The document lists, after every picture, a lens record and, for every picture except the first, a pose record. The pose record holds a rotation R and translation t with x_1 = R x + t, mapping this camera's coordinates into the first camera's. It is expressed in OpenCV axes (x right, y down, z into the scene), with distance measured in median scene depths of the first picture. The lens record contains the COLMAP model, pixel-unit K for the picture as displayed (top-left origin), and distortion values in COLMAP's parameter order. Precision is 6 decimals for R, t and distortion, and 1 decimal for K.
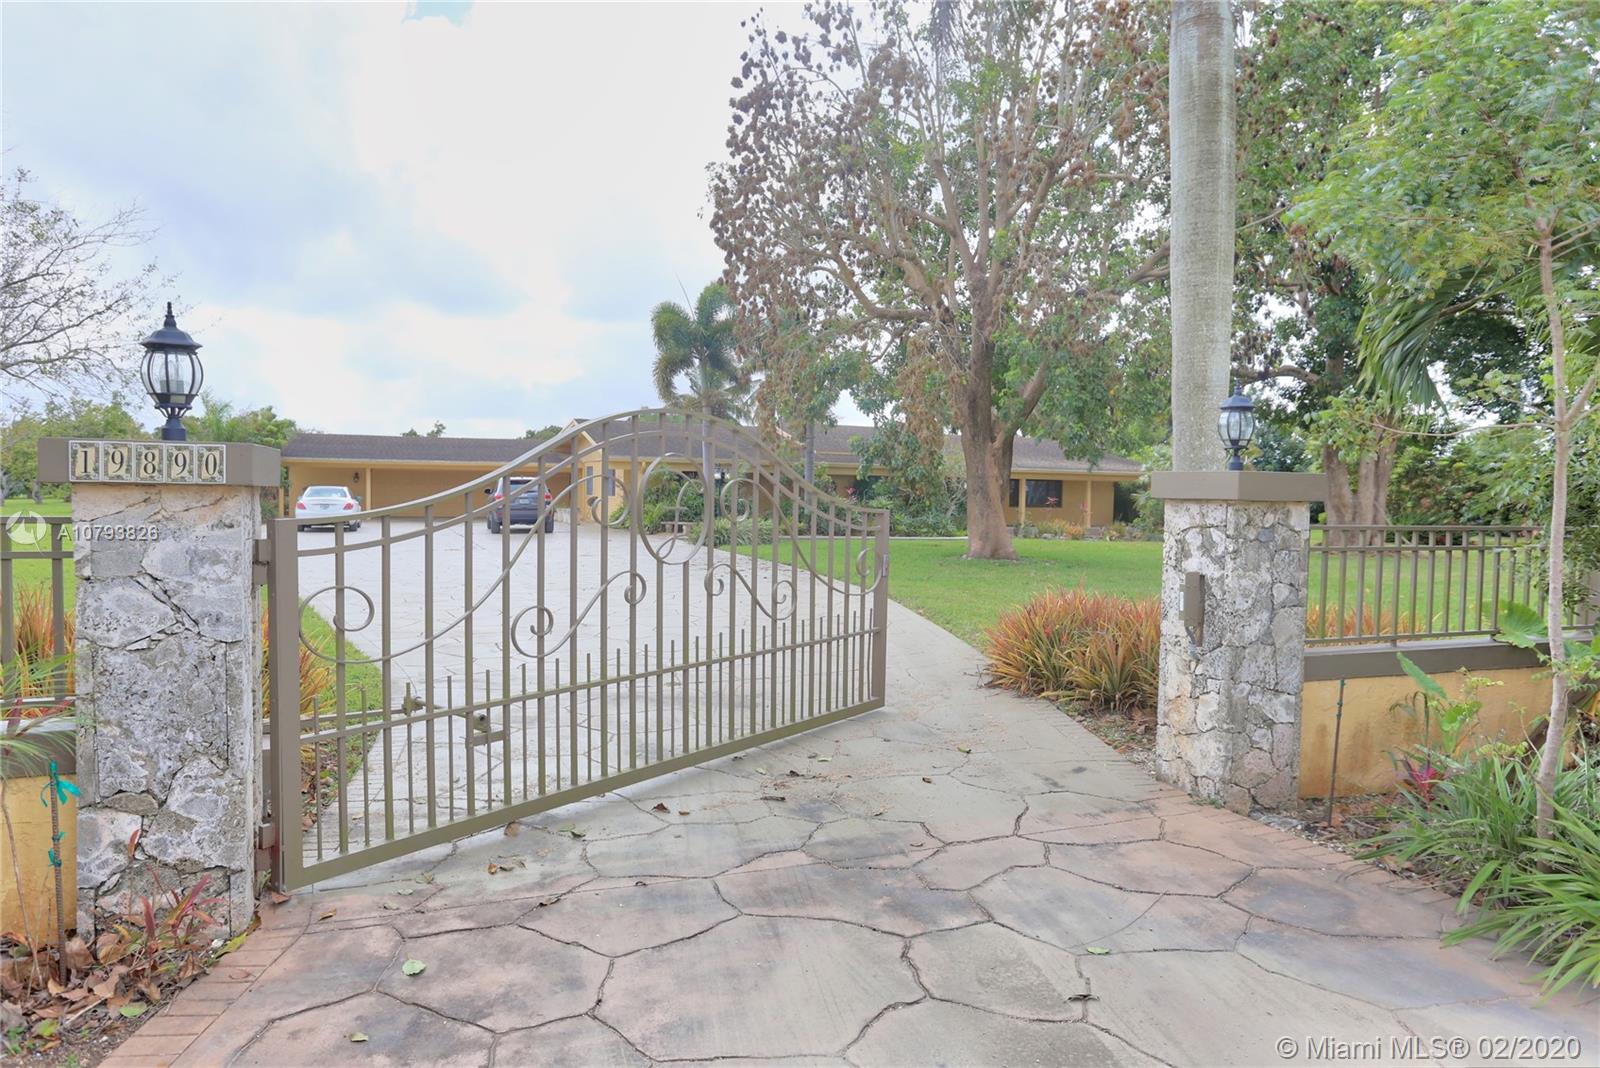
lens RADIAL K [[1023.8, 0, 806.2], [0, 1023.8, 540.4], [0, 0, 1]] dist [-0.025528, 0.003510]
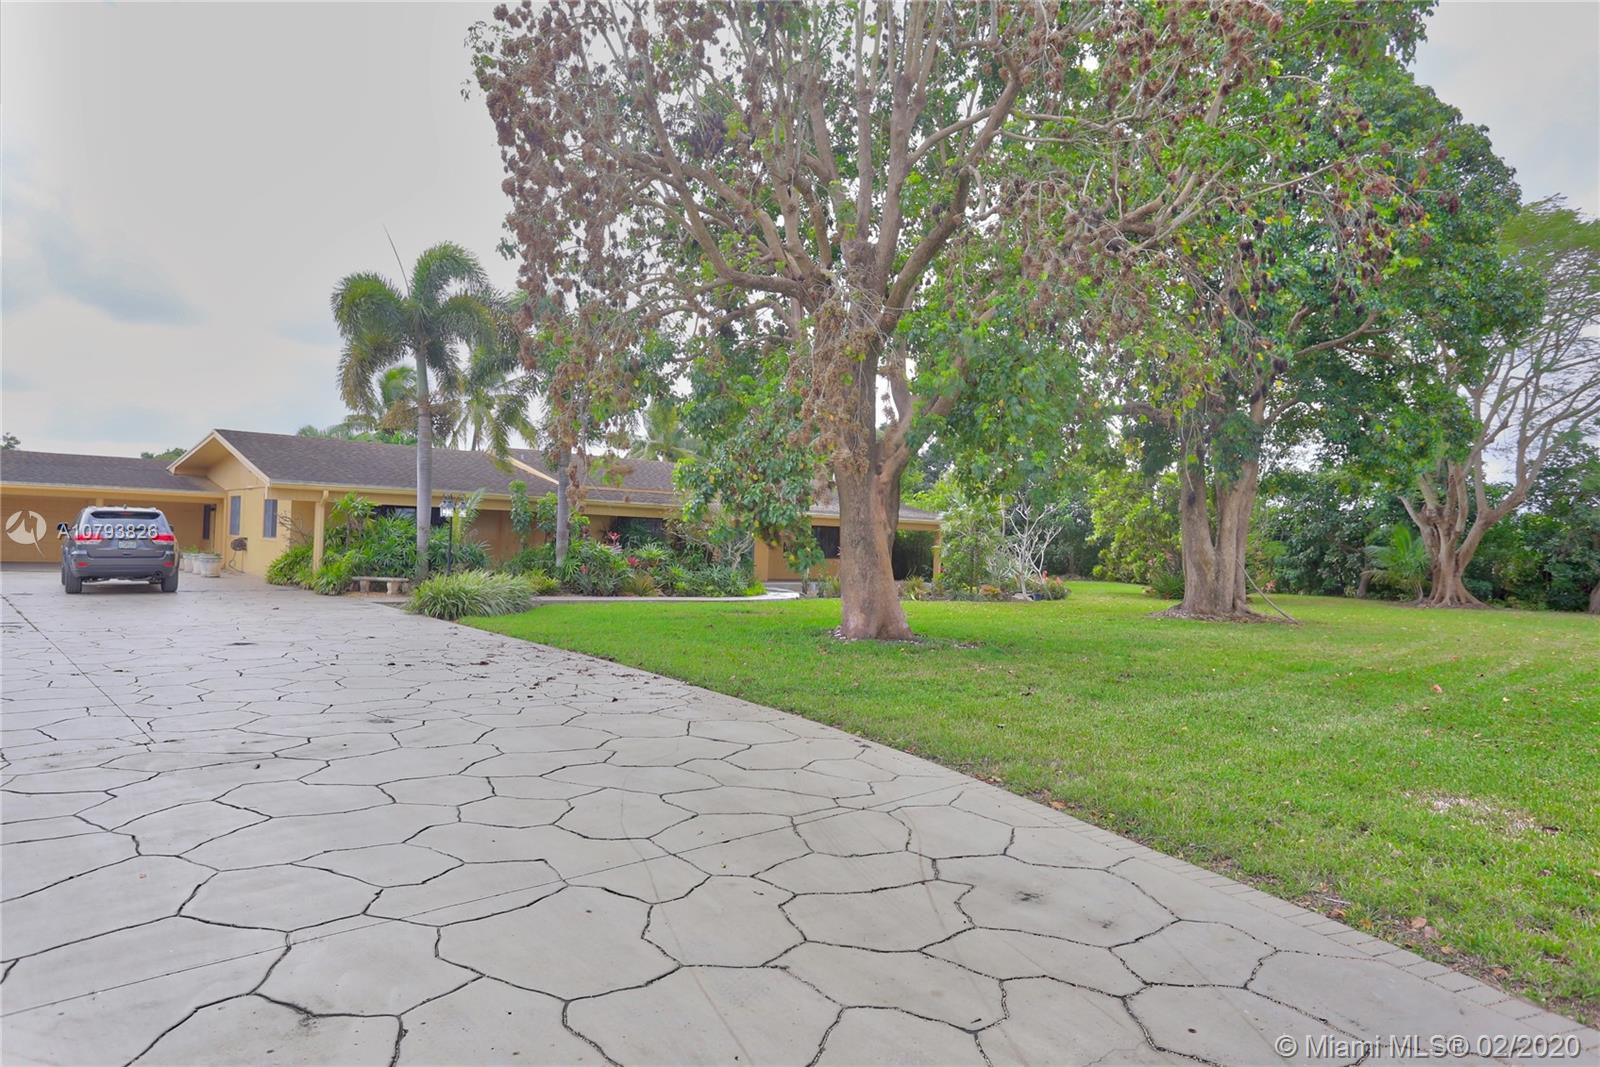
lens RADIAL K [[1023.8, 0, 791.4], [0, 1023.8, 517.6], [0, 0, 1]] dist [-0.025528, 0.003510]
pose [[0.953944, 0.022032, 0.299174, -0.065123], [-0.002999, 0.997950, -0.063929, -0.014948], [-0.299970, 0.060087, 0.952054, 0.251926]]
